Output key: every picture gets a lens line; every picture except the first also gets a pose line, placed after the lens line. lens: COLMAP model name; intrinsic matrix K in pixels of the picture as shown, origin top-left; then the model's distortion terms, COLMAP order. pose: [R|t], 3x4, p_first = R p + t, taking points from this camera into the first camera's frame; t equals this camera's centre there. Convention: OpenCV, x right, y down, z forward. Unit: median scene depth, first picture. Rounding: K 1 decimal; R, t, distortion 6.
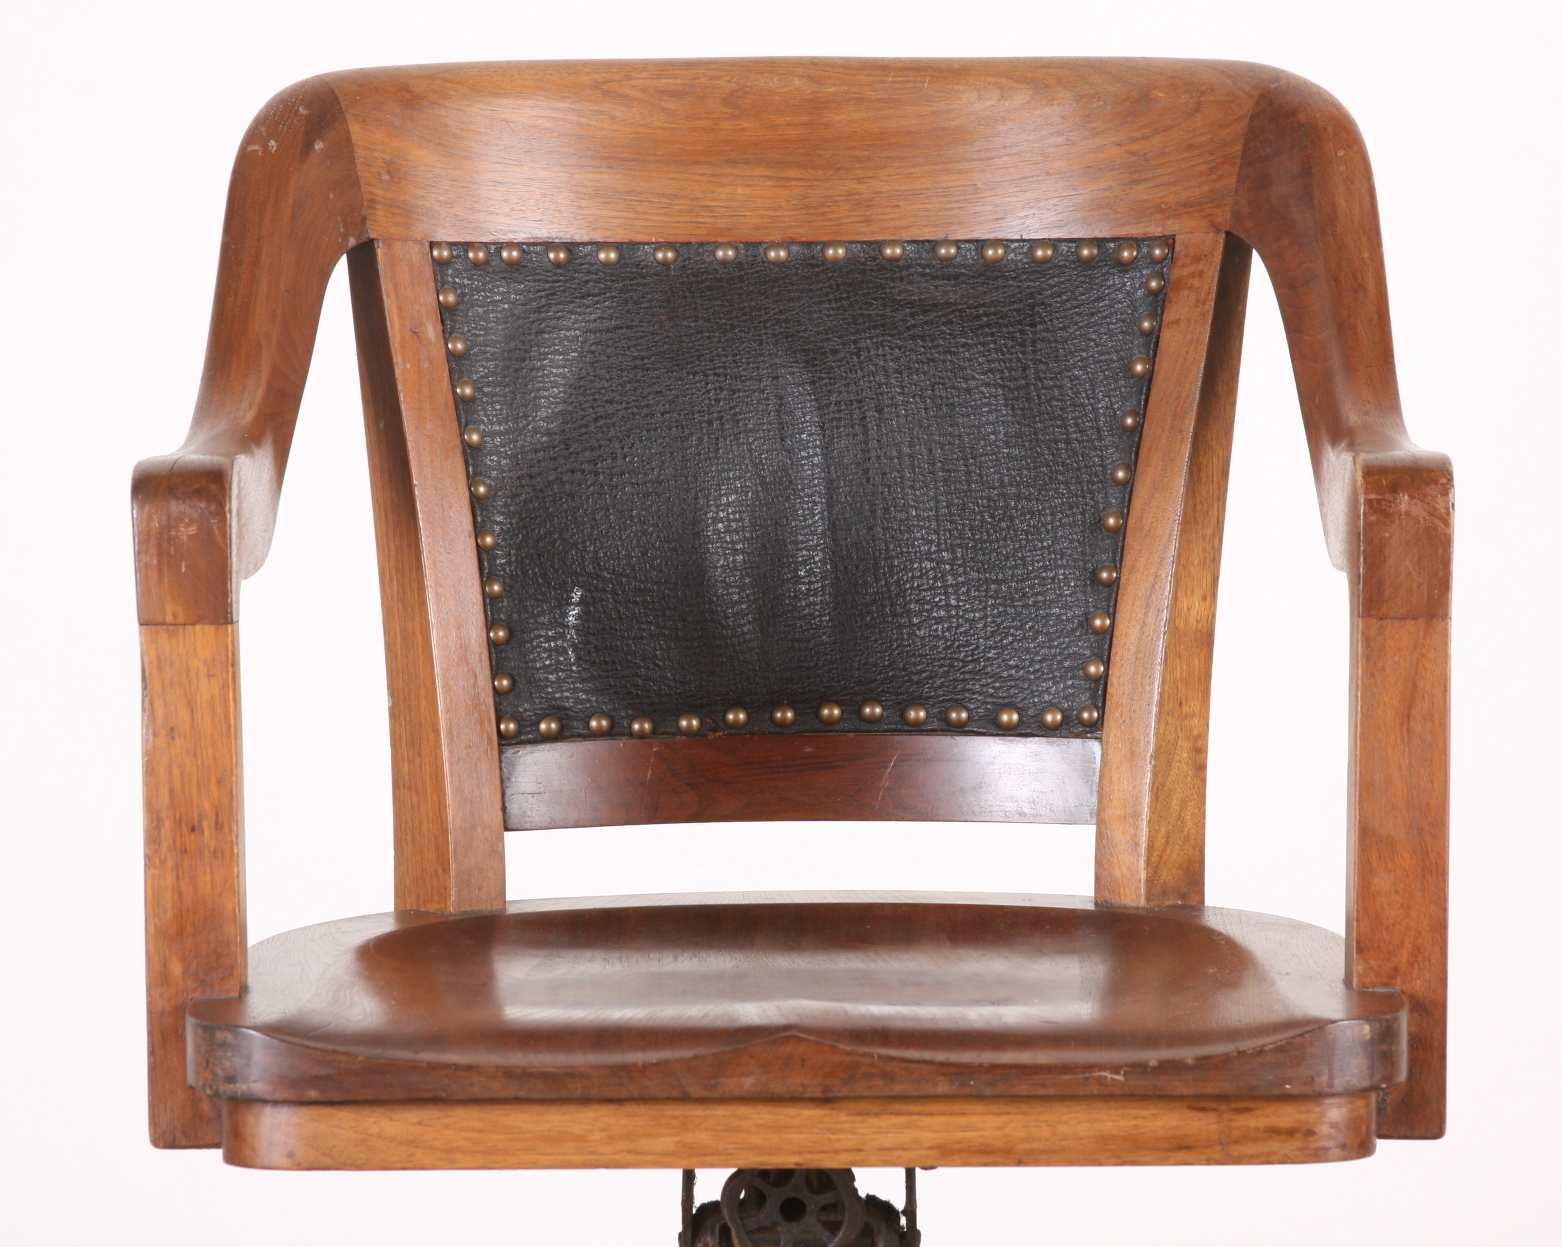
lens RADIAL K [[7448.0, 0, 783.8], [0, 7448.0, 683.2], [0, 0, 1]] dist [0.382330, 4.762442]
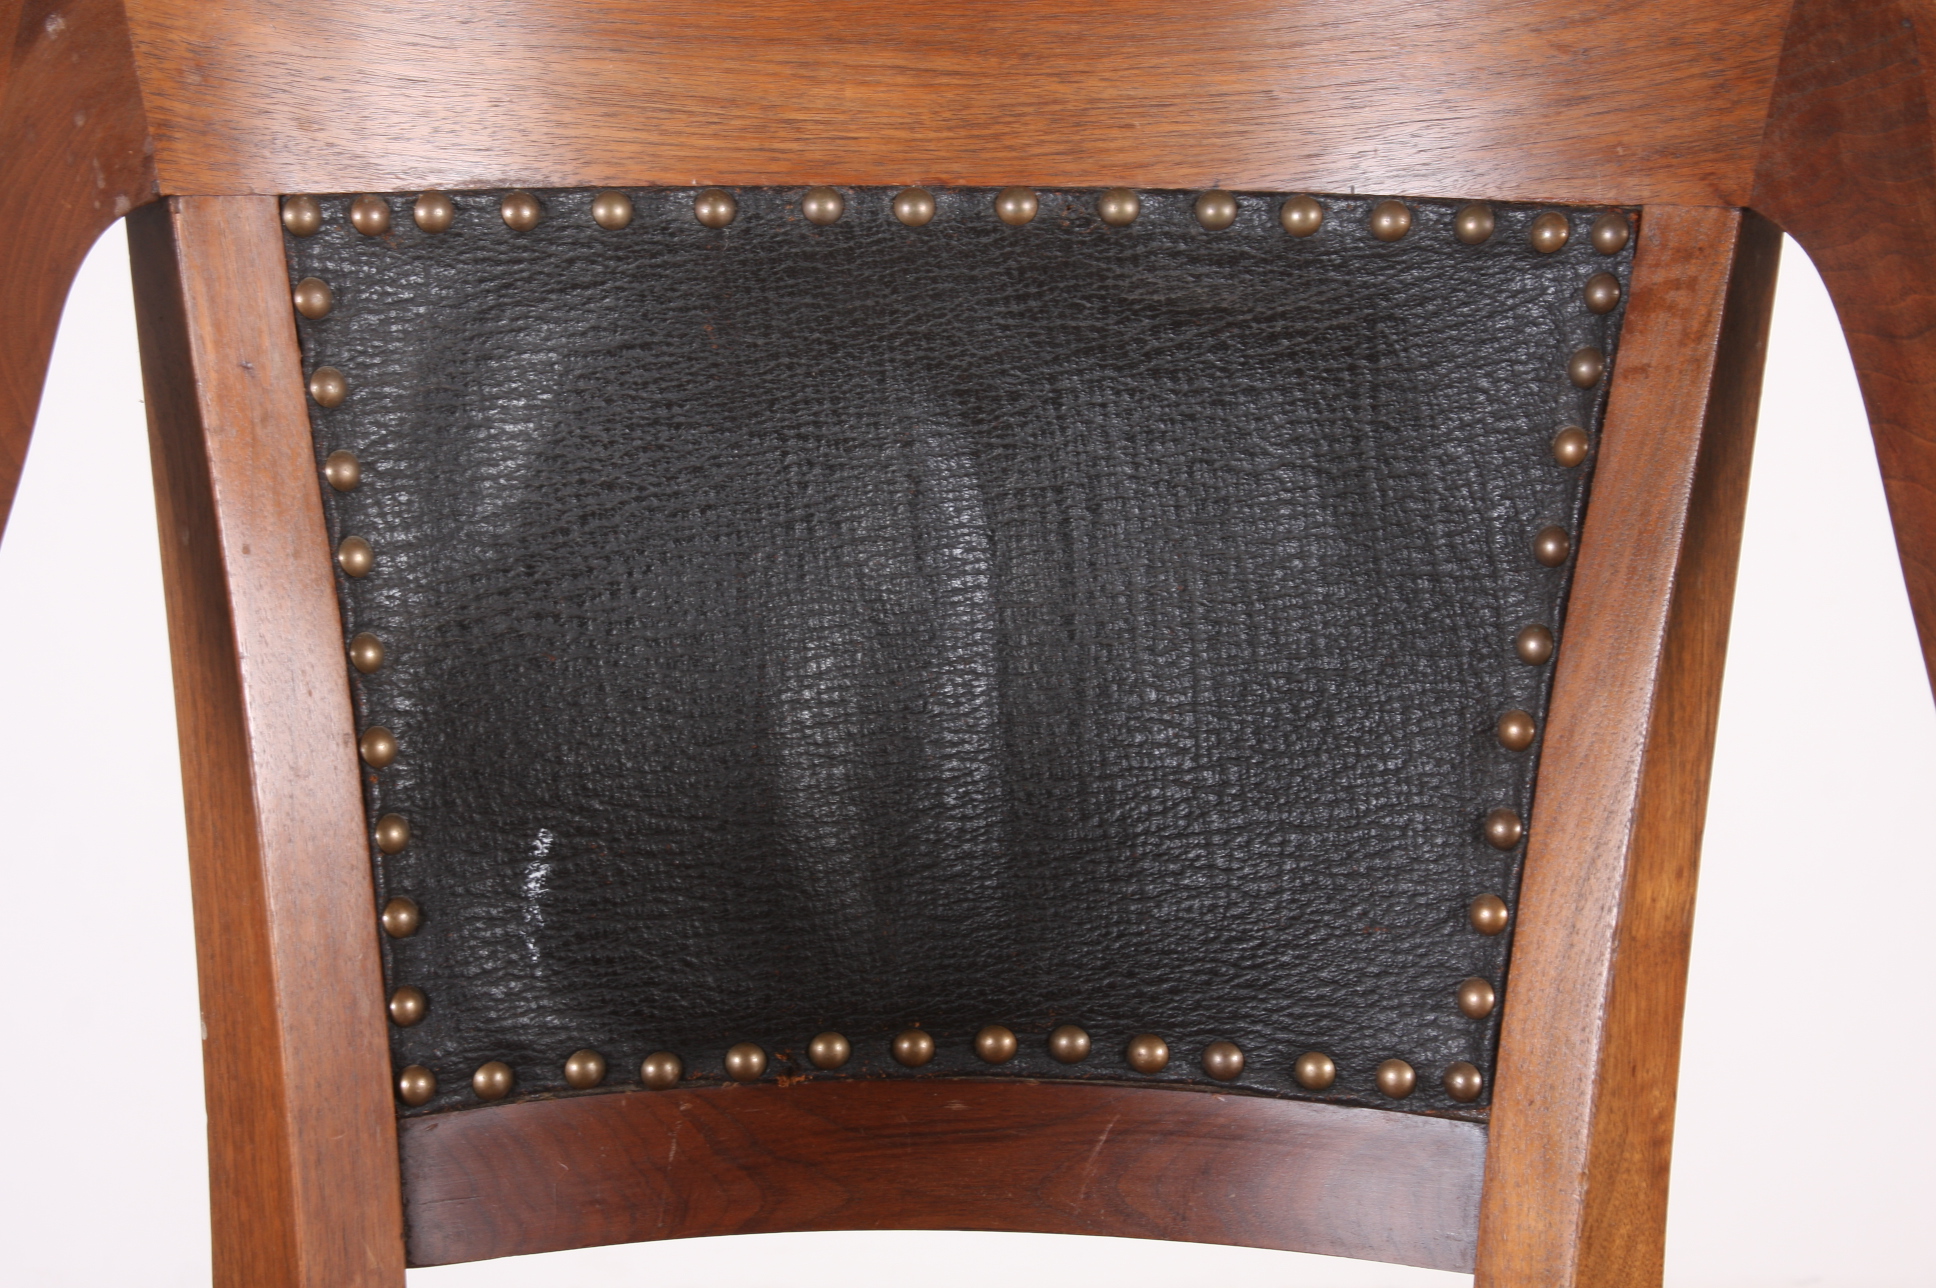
lens RADIAL K [[5070.3, 0, 964.0], [0, 5070.3, 721.2], [0, 0, 1]] dist [0.128860, 0.206864]
pose [[0.999826, 0.014494, 0.011753, -0.001081], [-0.015916, 0.991165, 0.131680, -0.070771], [-0.009740, -0.131844, 0.991223, 0.624916]]
